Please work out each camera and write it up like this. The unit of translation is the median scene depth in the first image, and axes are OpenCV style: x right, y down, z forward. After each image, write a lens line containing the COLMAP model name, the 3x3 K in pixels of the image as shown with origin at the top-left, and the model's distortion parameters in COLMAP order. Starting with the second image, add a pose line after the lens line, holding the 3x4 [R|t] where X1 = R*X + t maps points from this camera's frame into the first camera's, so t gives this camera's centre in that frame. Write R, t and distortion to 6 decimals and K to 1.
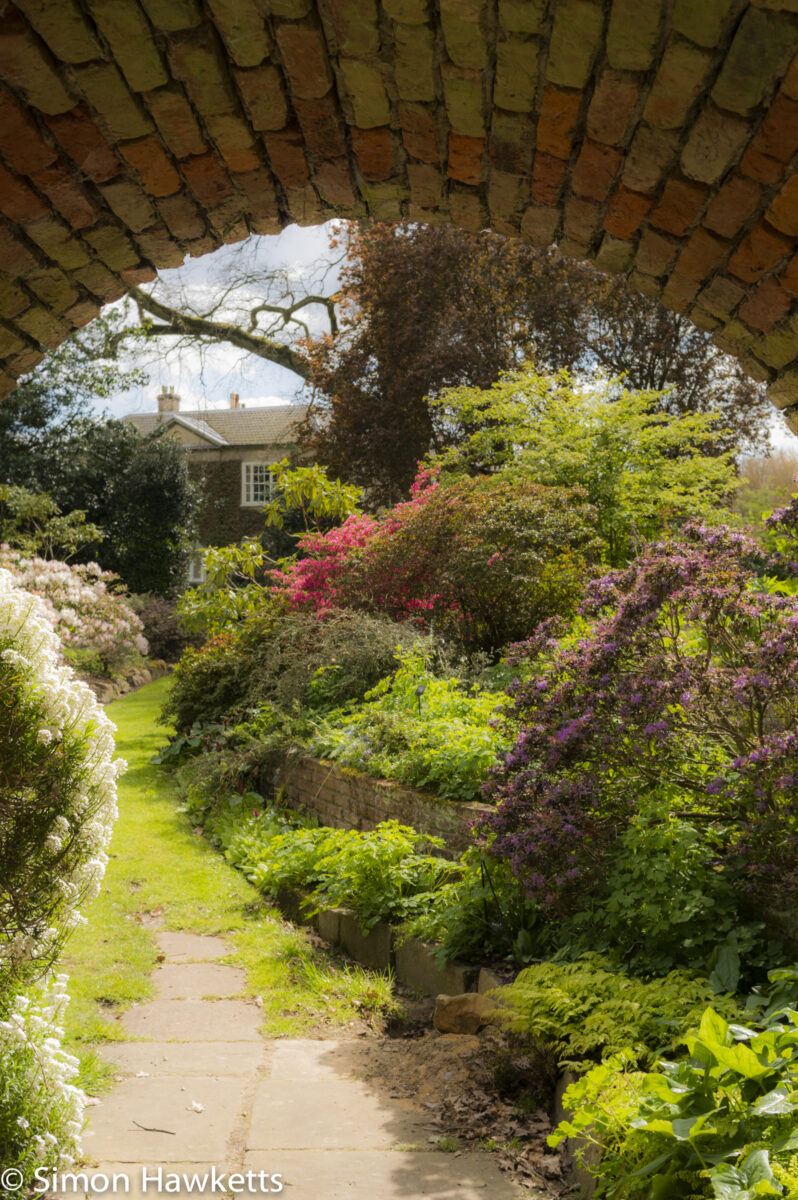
lens RADIAL K [[1349.8, 0, 399.2], [0, 1349.8, 599.4], [0, 0, 1]] dist [0.144276, 0.000000]
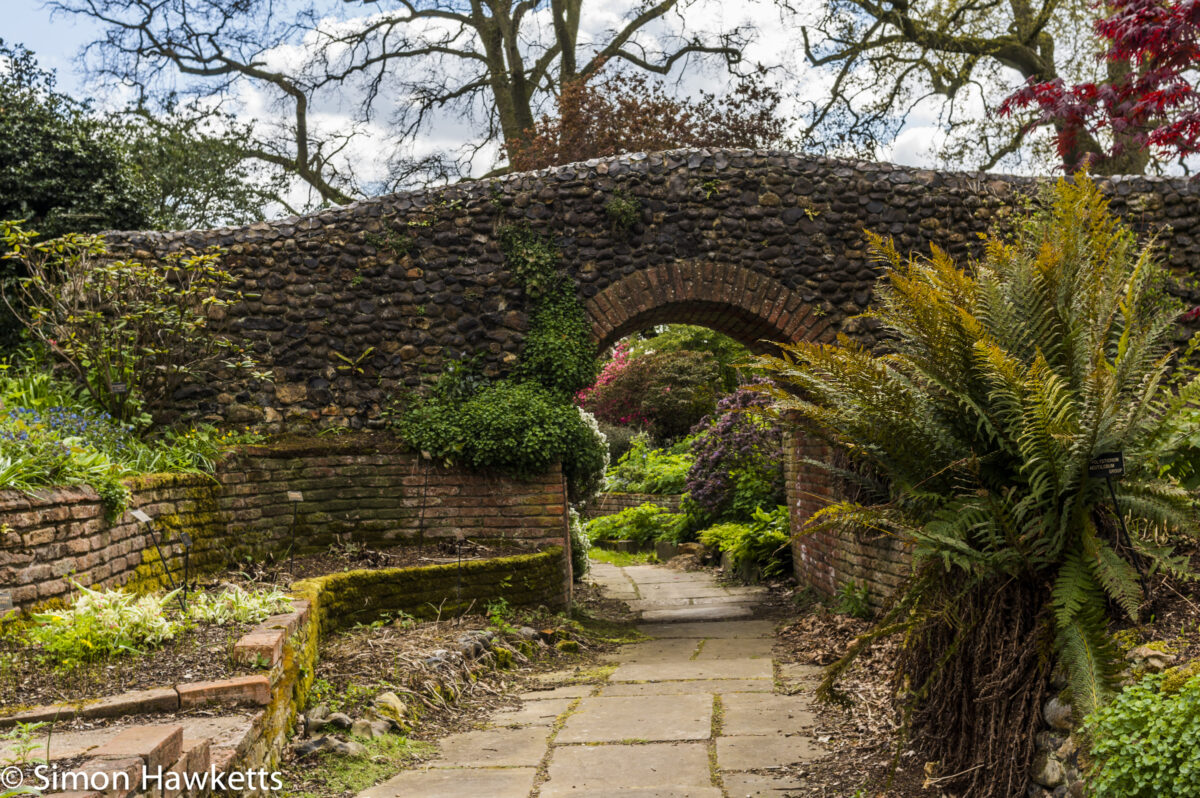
lens RADIAL K [[1349.8, 0, 599.9], [0, 1349.8, 399.1], [0, 0, 1]] dist [0.144276, 0.000000]
pose [[0.996103, -0.065943, 0.058575, -0.175411], [0.067154, 0.997562, -0.018960, 0.012527], [-0.057182, 0.022819, 0.998103, -1.152246]]
